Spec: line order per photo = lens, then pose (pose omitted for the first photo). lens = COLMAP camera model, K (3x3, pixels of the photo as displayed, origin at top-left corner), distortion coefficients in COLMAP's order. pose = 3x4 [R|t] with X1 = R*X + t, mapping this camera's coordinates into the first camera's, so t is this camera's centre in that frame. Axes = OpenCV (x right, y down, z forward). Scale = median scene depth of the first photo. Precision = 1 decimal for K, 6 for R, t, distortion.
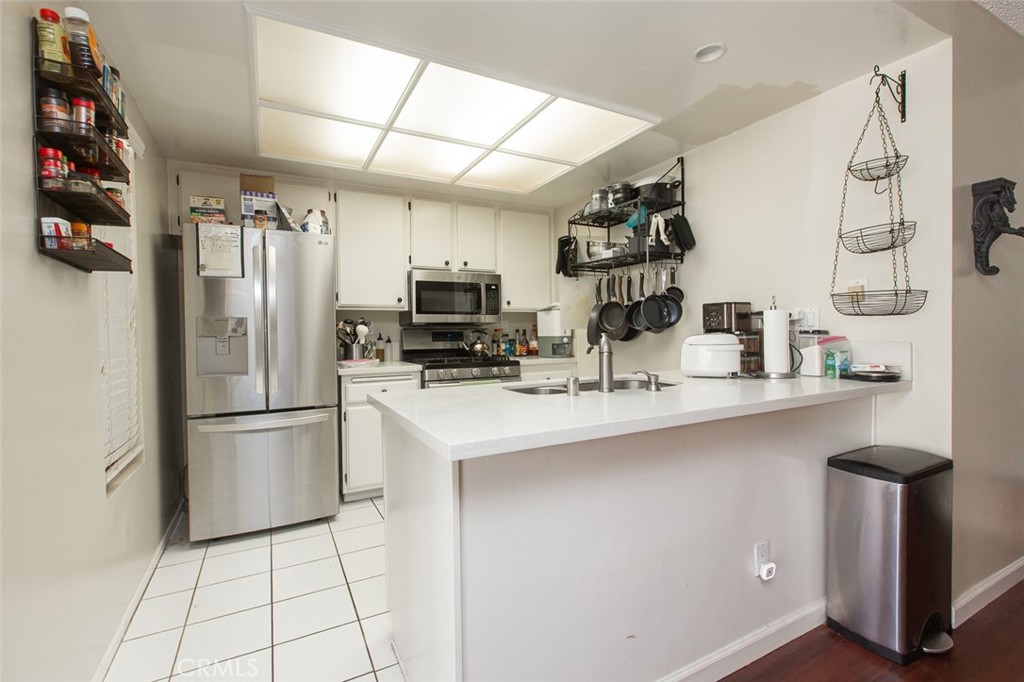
lens RADIAL K [[463.3, 0, 511.3], [0, 463.3, 338.6], [0, 0, 1]] dist [0.001570, 0.000465]
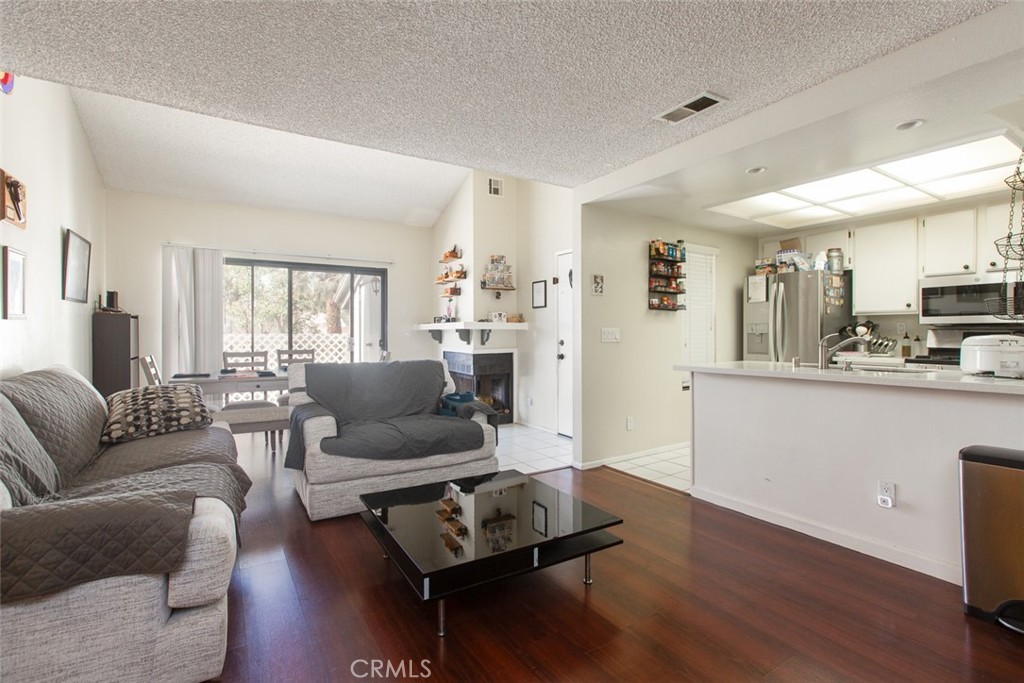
lens RADIAL K [[477.4, 0, 509.3], [0, 477.4, 336.7], [0, 0, 1]] dist [-0.022561, 0.000159]
pose [[0.075119, 0.018936, -0.996995, 1.101108], [-0.015771, 0.999717, 0.017799, -0.008243], [0.997050, 0.014386, 0.075397, -0.155428]]
